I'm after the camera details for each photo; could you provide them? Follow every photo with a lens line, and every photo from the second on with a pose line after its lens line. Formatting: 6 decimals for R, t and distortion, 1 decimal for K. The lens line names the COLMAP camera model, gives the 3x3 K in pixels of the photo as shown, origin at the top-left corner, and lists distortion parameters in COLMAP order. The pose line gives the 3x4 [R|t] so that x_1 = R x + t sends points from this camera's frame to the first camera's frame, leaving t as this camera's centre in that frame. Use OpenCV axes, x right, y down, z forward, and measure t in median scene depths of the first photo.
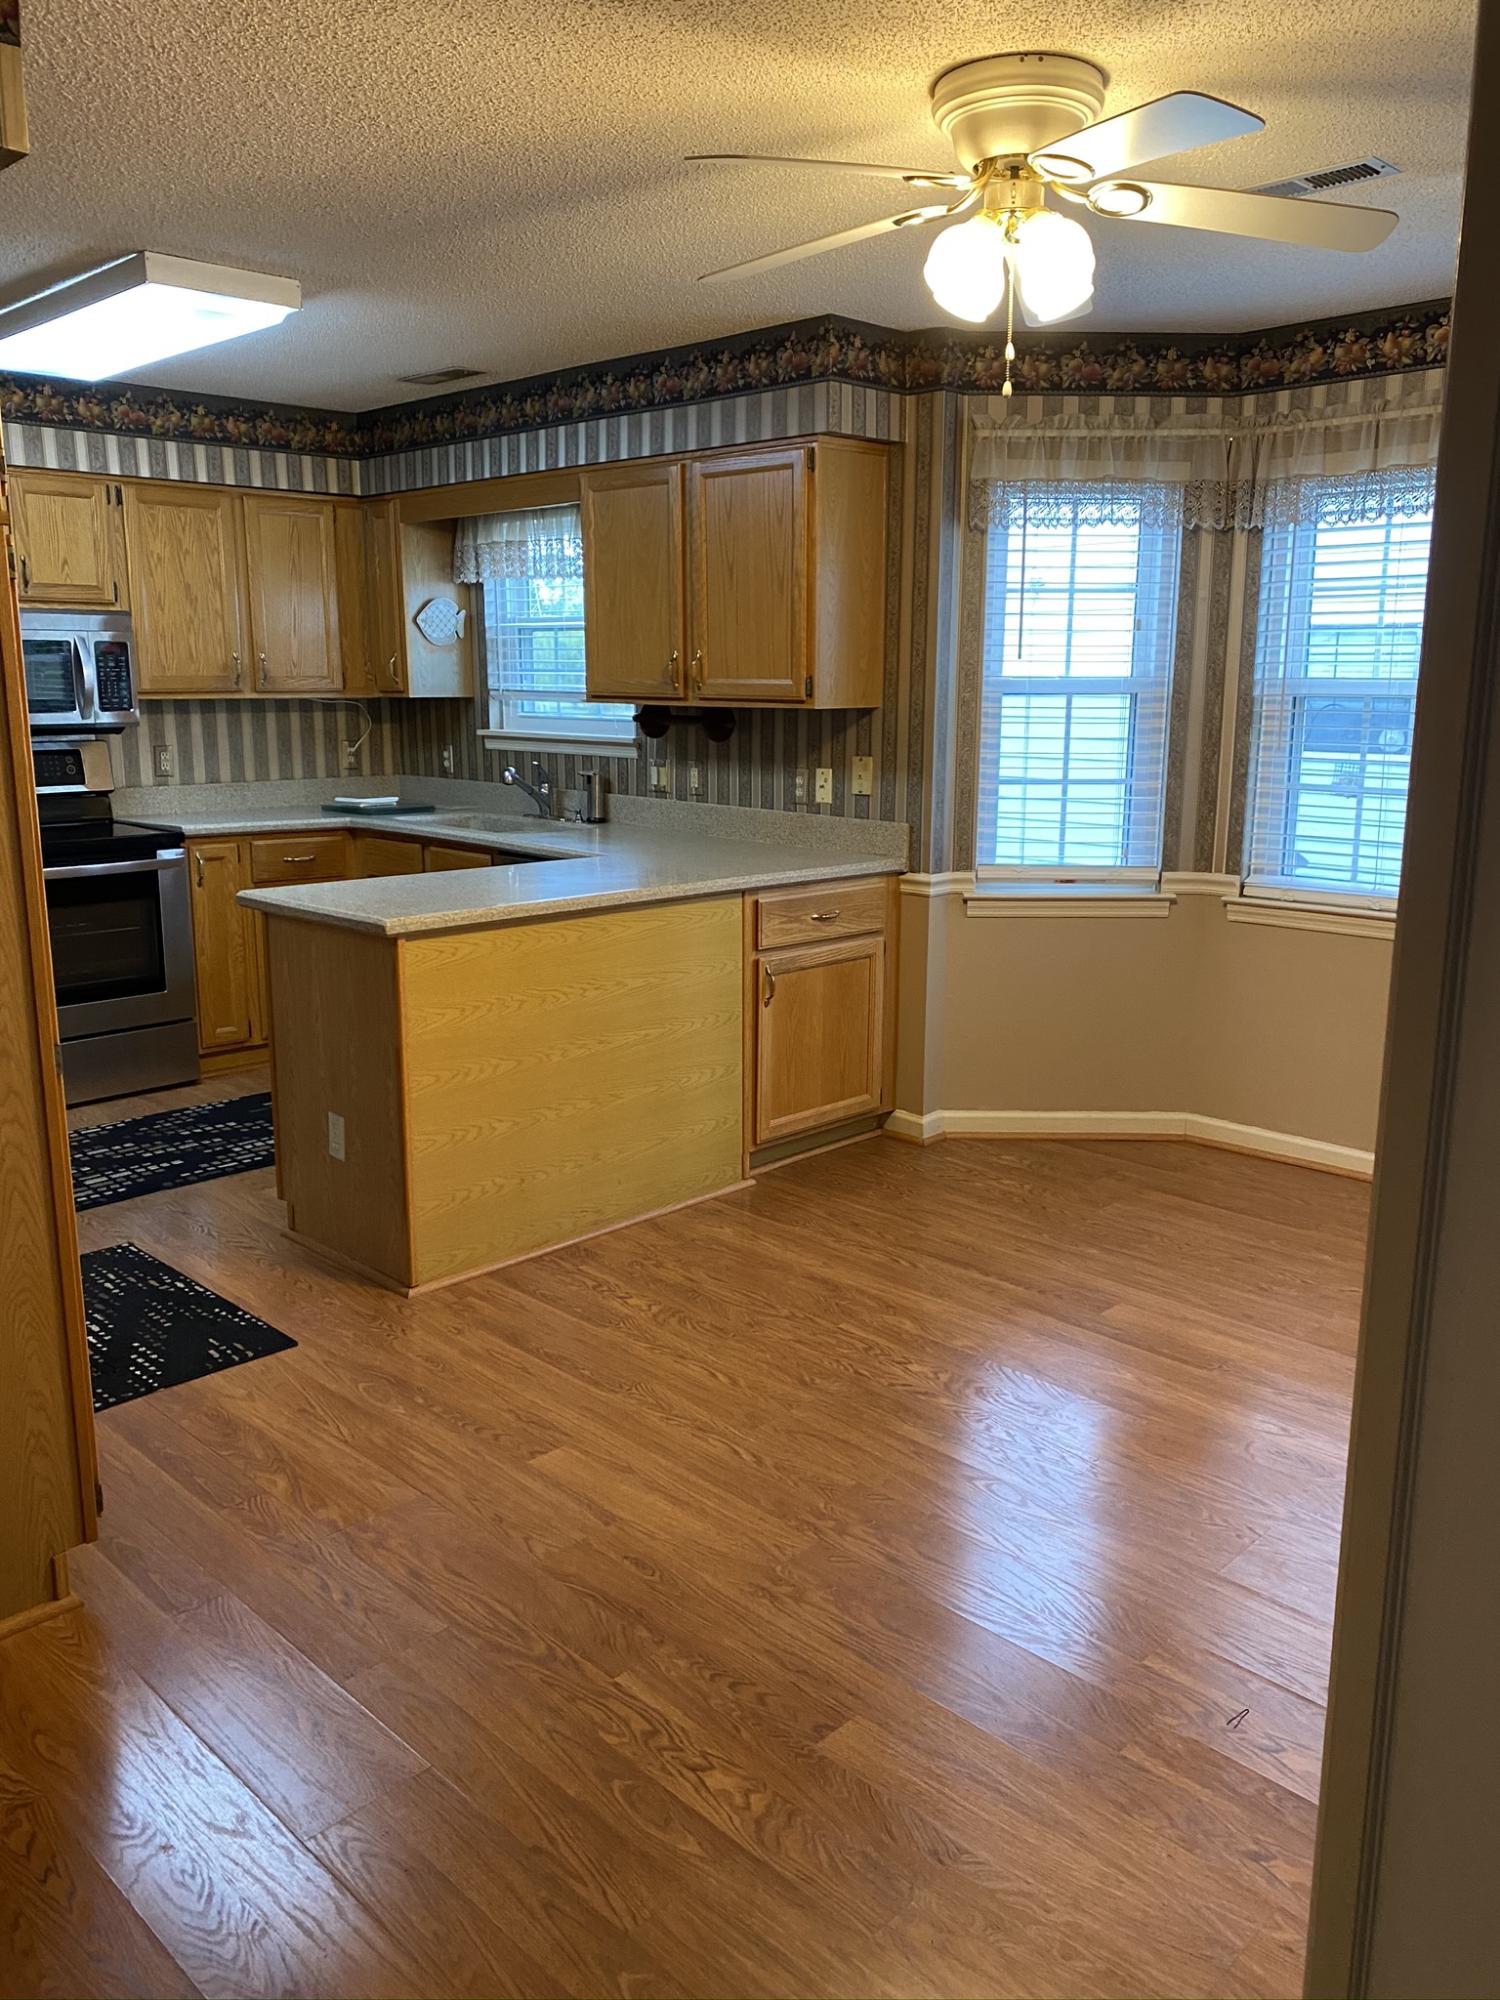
lens RADIAL K [[1515.0, 0, 749.2], [0, 1515.0, 1008.7], [0, 0, 1]] dist [0.012397, -0.005741]
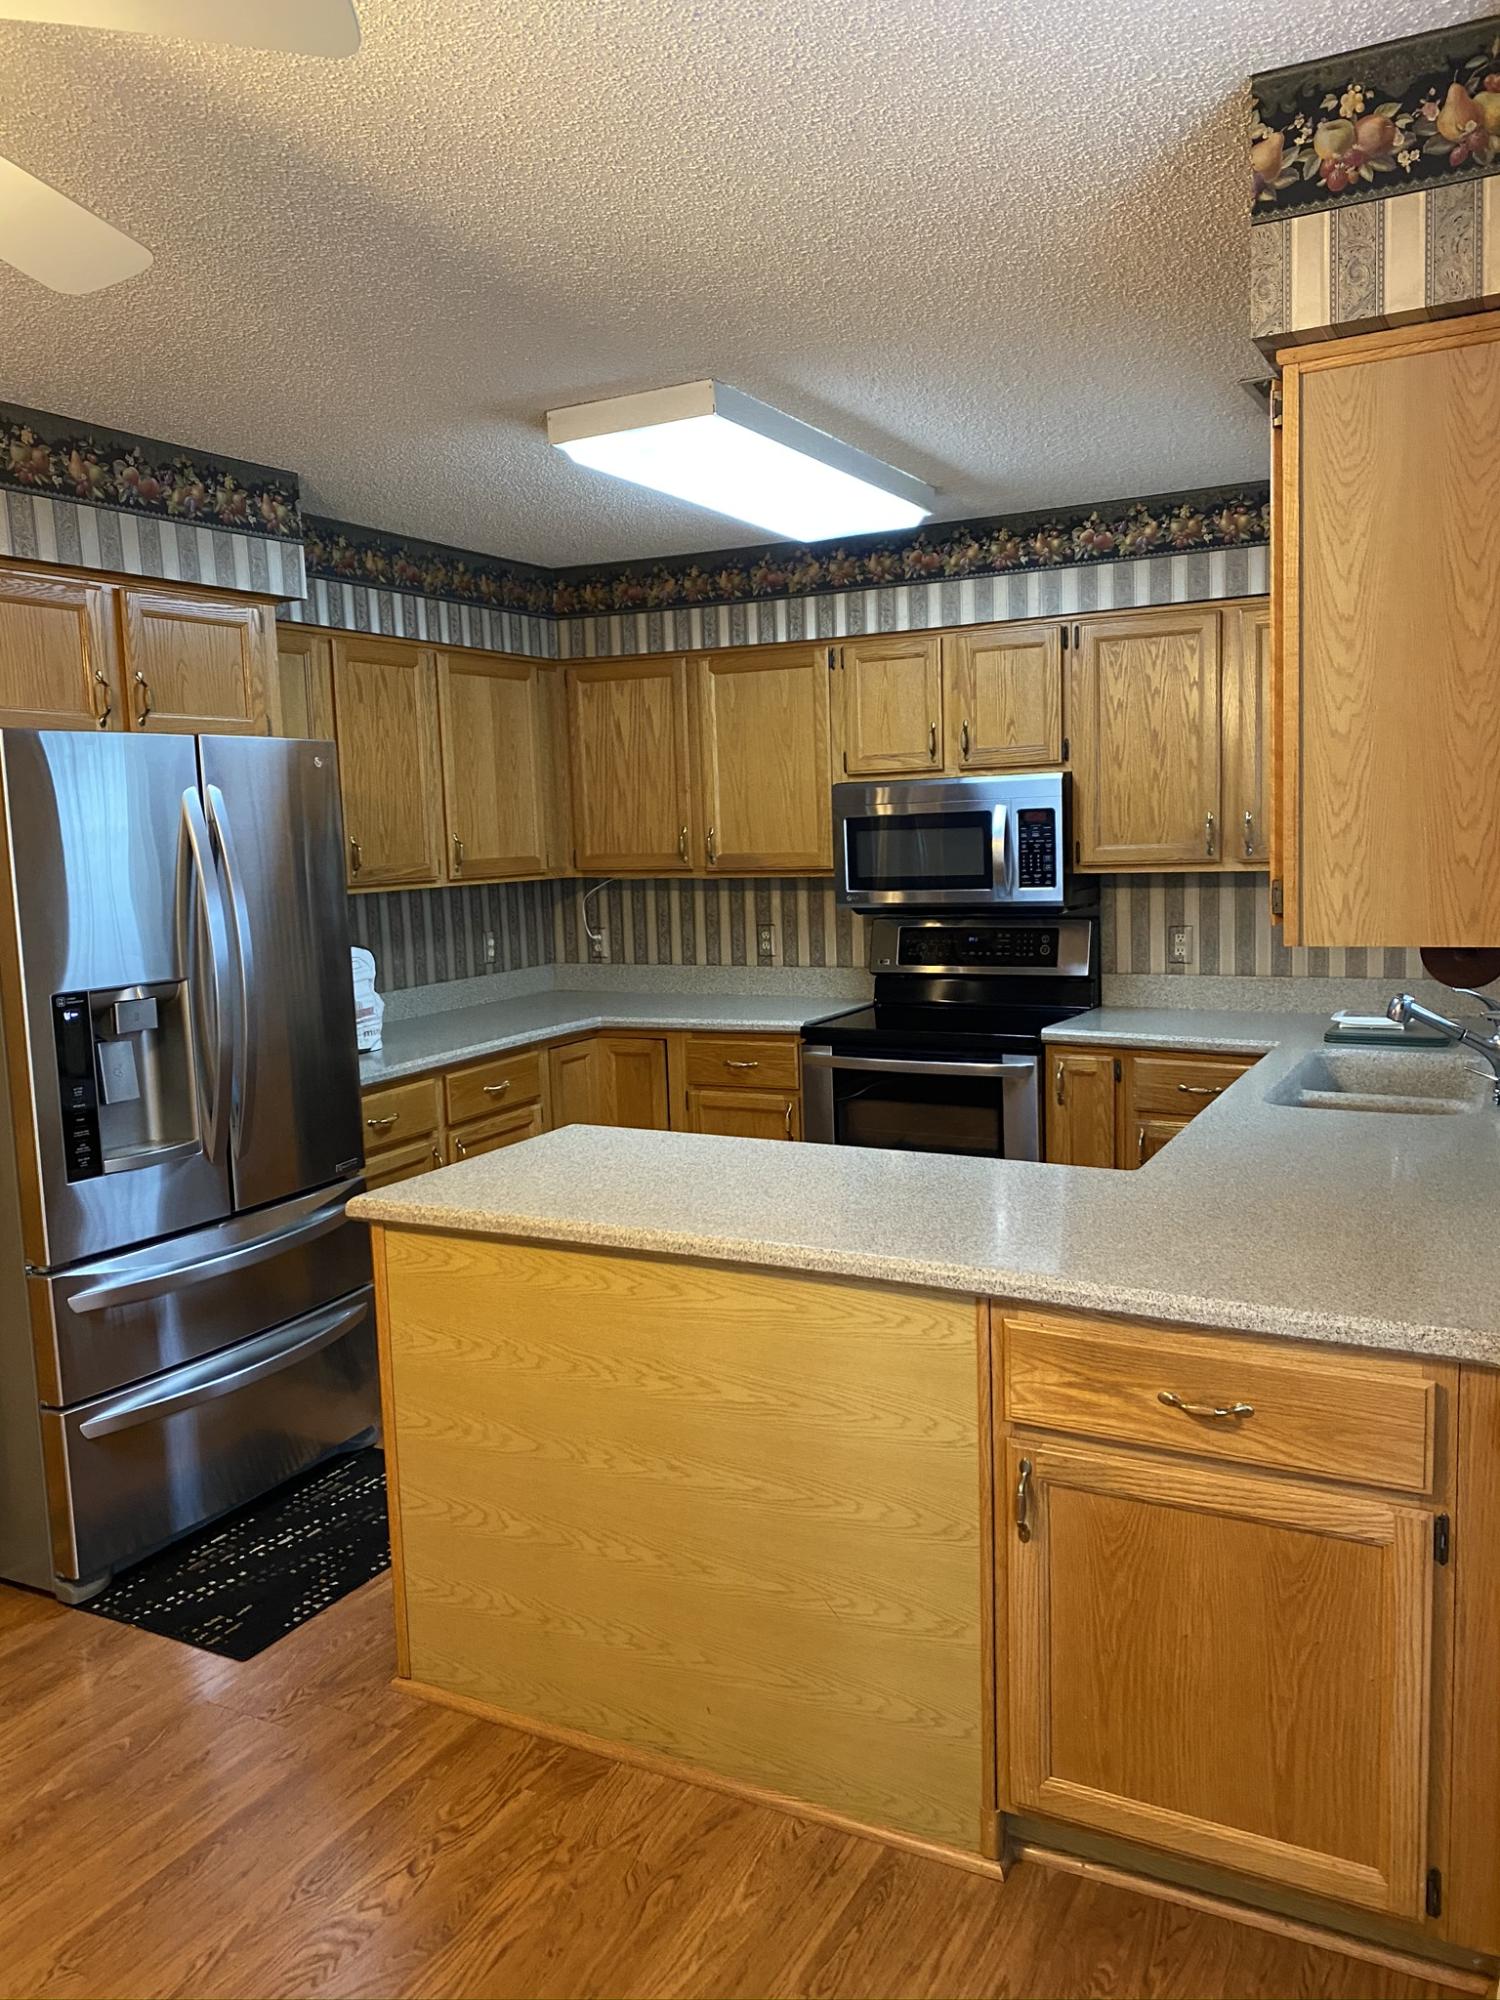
lens RADIAL K [[1515.0, 0, 749.0], [0, 1515.0, 984.8], [0, 0, 1]] dist [0.012397, -0.005741]
pose [[0.280006, 0.086617, -0.956083, 0.417101], [-0.168014, 0.984972, 0.040028, -0.173546], [0.945182, 0.149427, 0.290350, 0.704727]]
